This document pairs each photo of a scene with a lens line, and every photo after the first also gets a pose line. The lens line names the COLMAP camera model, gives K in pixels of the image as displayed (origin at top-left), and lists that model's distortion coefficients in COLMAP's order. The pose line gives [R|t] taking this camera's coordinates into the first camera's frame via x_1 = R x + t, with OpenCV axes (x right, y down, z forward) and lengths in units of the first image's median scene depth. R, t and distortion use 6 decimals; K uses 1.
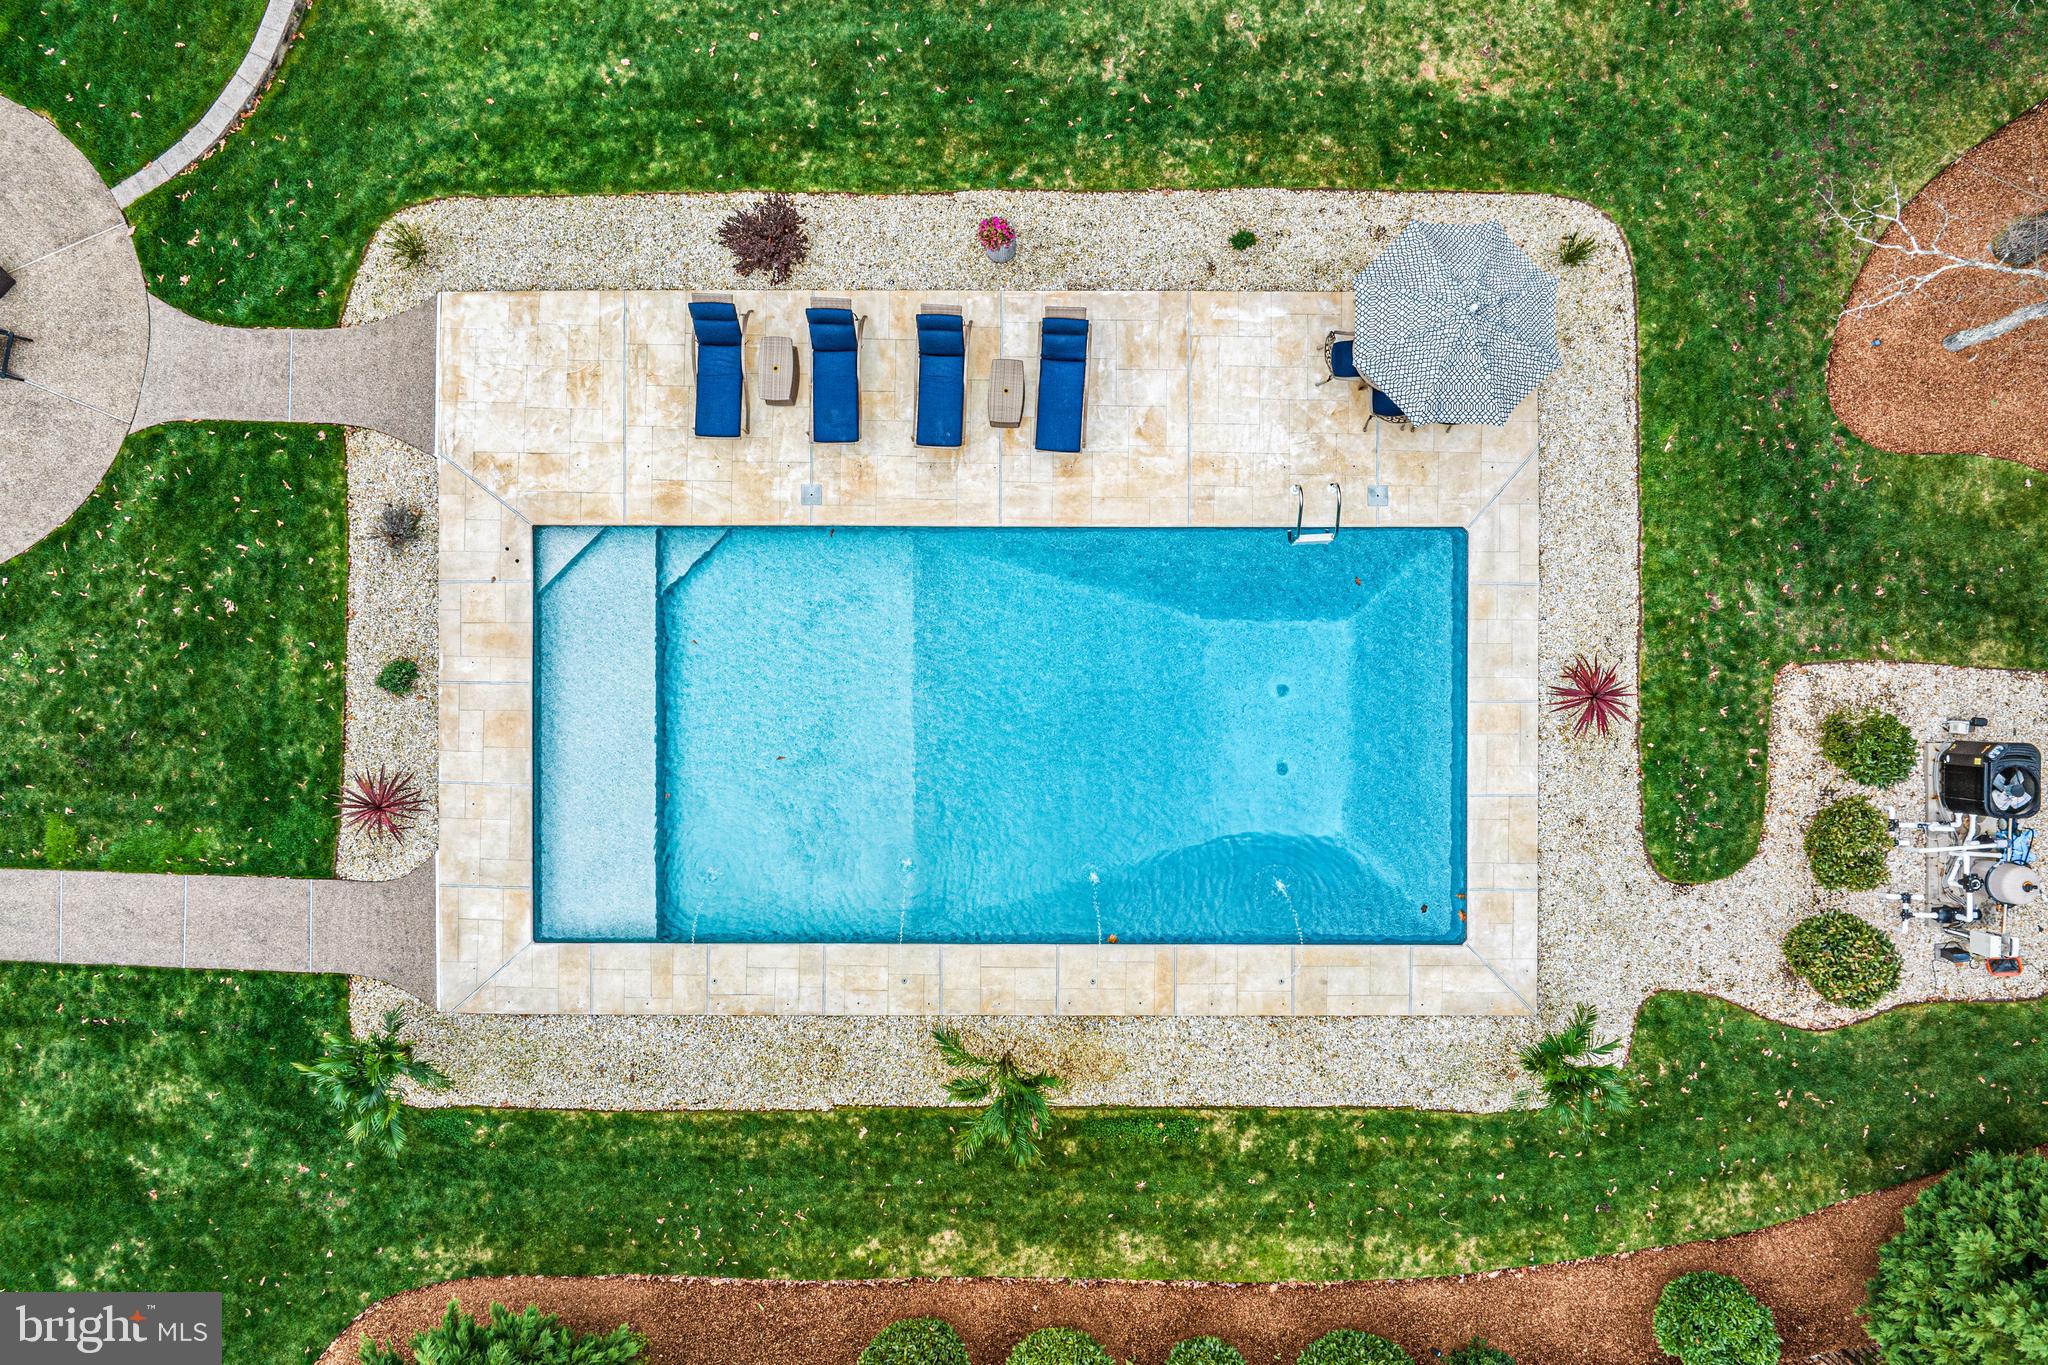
lens RADIAL K [[1451.5, 0, 1034.2], [0, 1451.5, 670.1], [0, 0, 1]] dist [-0.038370, -0.002895]
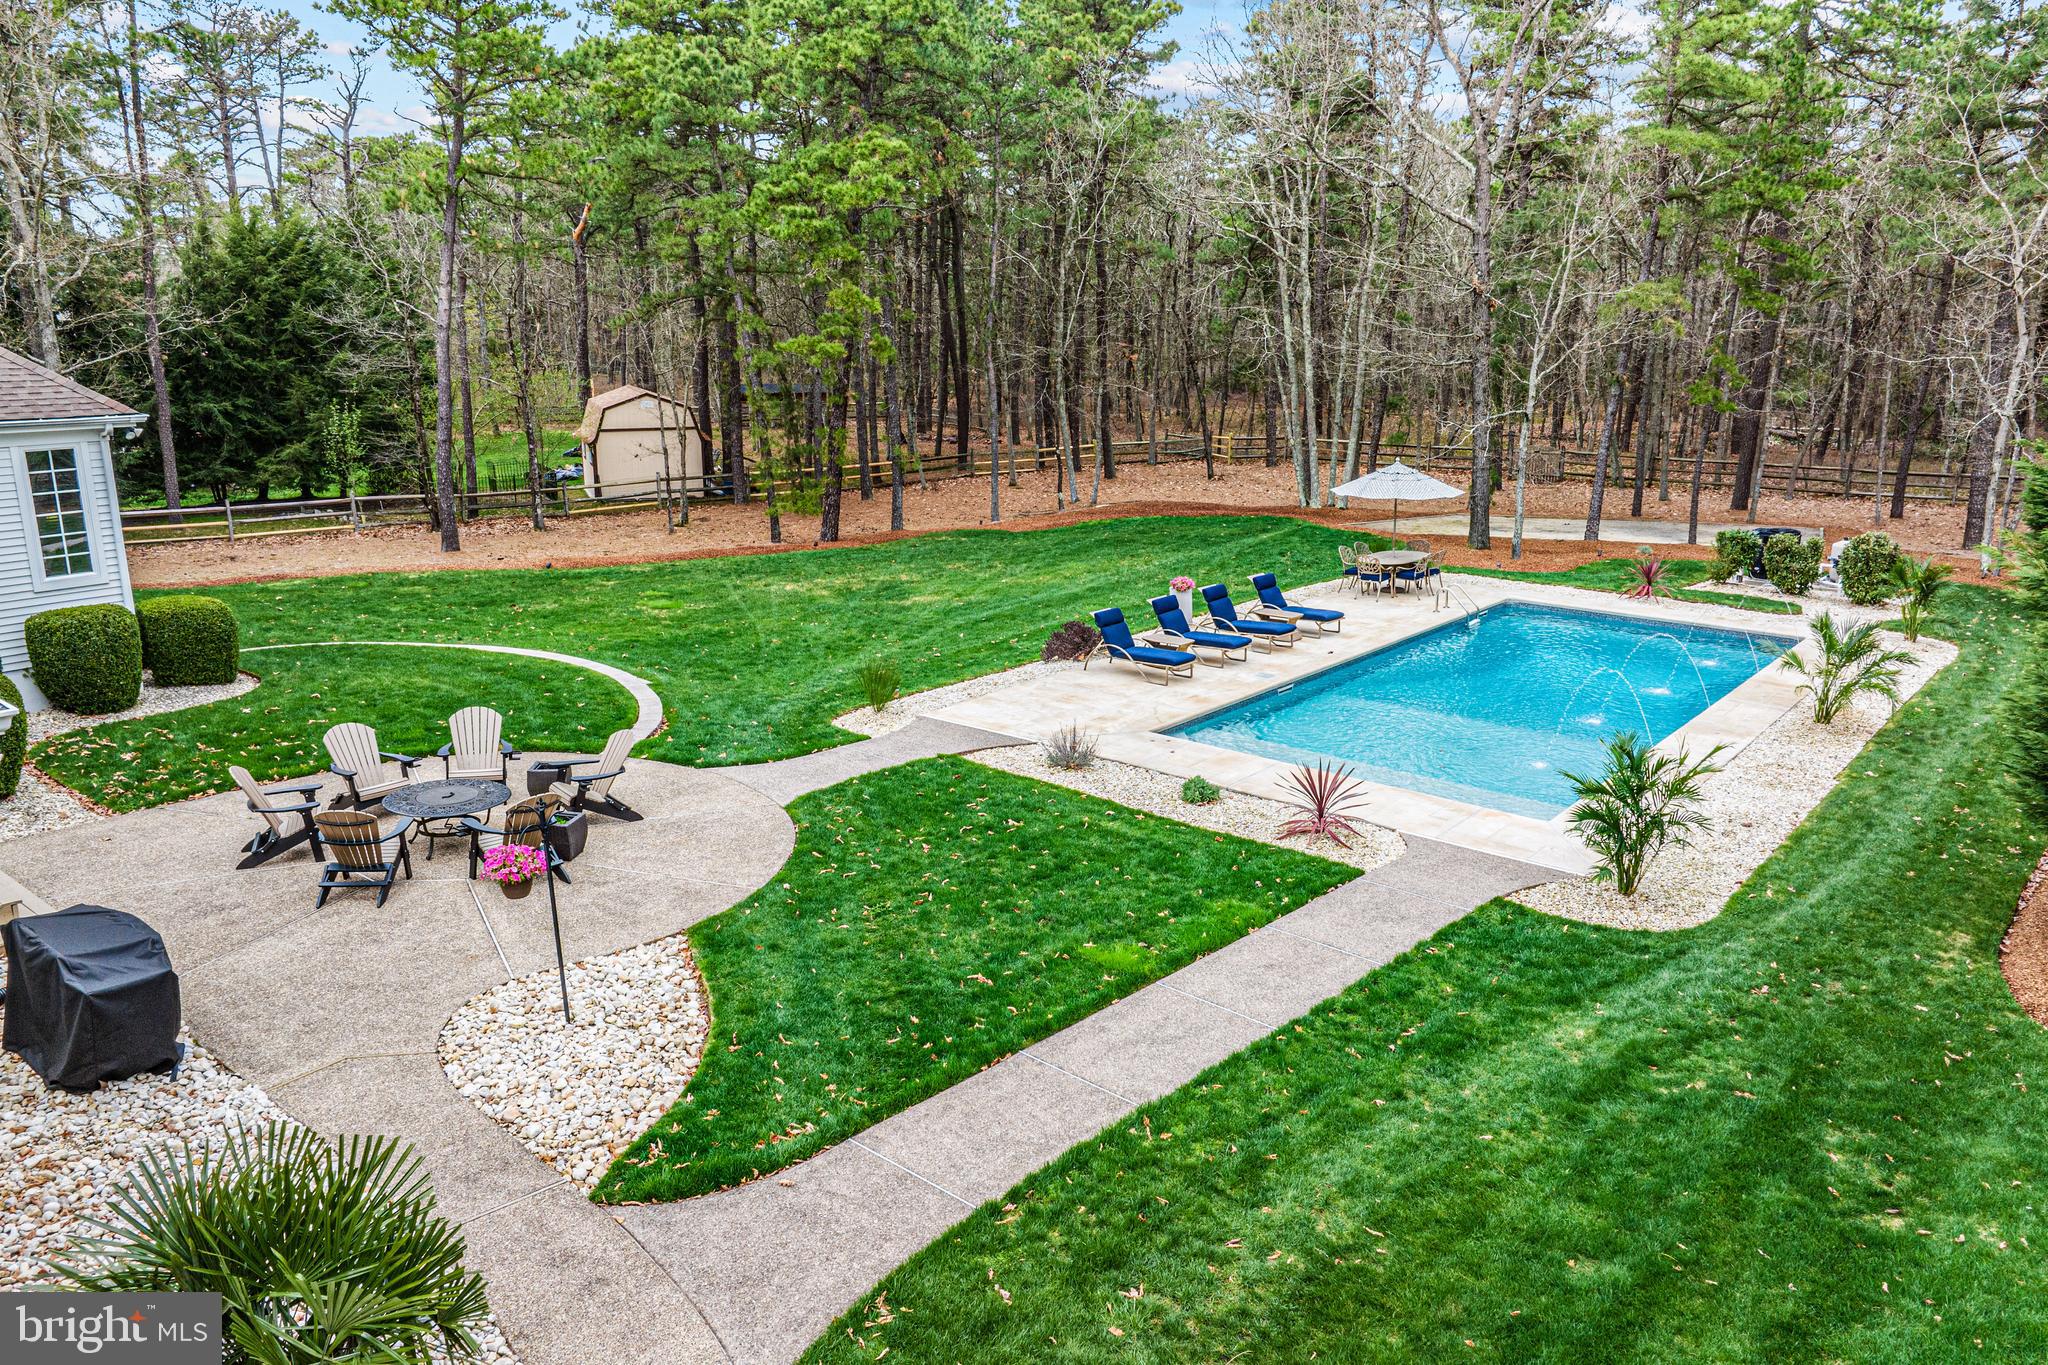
lens RADIAL K [[1451.5, 0, 1034.2], [0, 1451.5, 670.1], [0, 0, 1]] dist [-0.038370, -0.002895]
pose [[0.642485, -0.186612, 0.743229, -1.153940], [0.766283, 0.150450, -0.624639, 0.473268], [0.004746, 0.970845, 0.239660, 0.705694]]
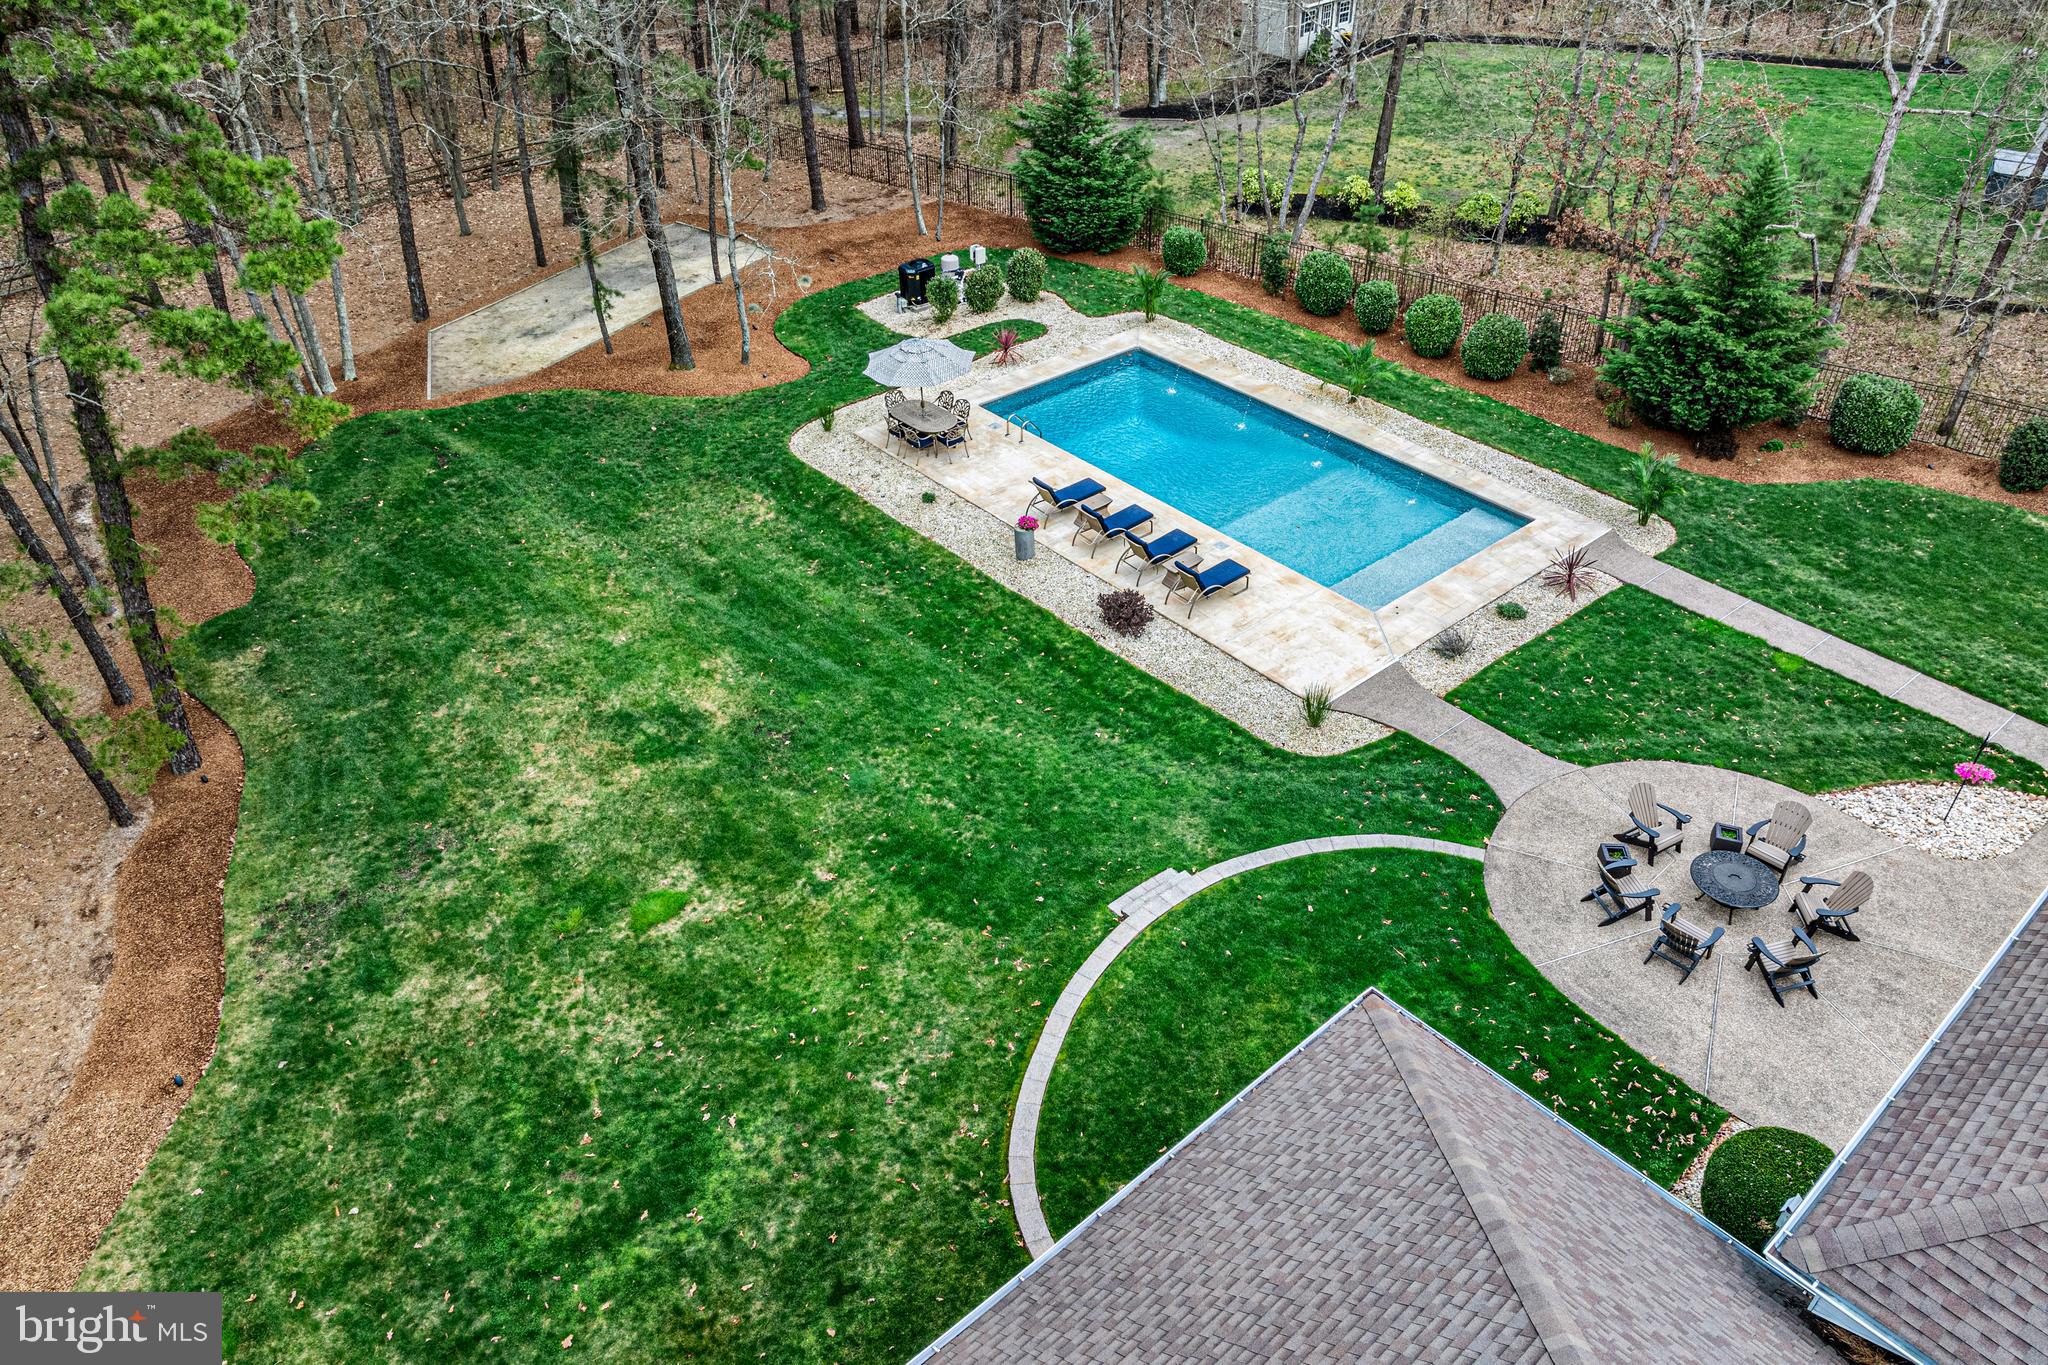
lens RADIAL K [[1451.5, 0, 1034.2], [0, 1451.5, 670.1], [0, 0, 1]] dist [-0.038370, -0.002895]
pose [[-0.652615, -0.439640, 0.617098, -1.054143], [0.757603, -0.390983, 0.522657, -1.153287], [0.011494, 0.808609, 0.588234, 0.172743]]
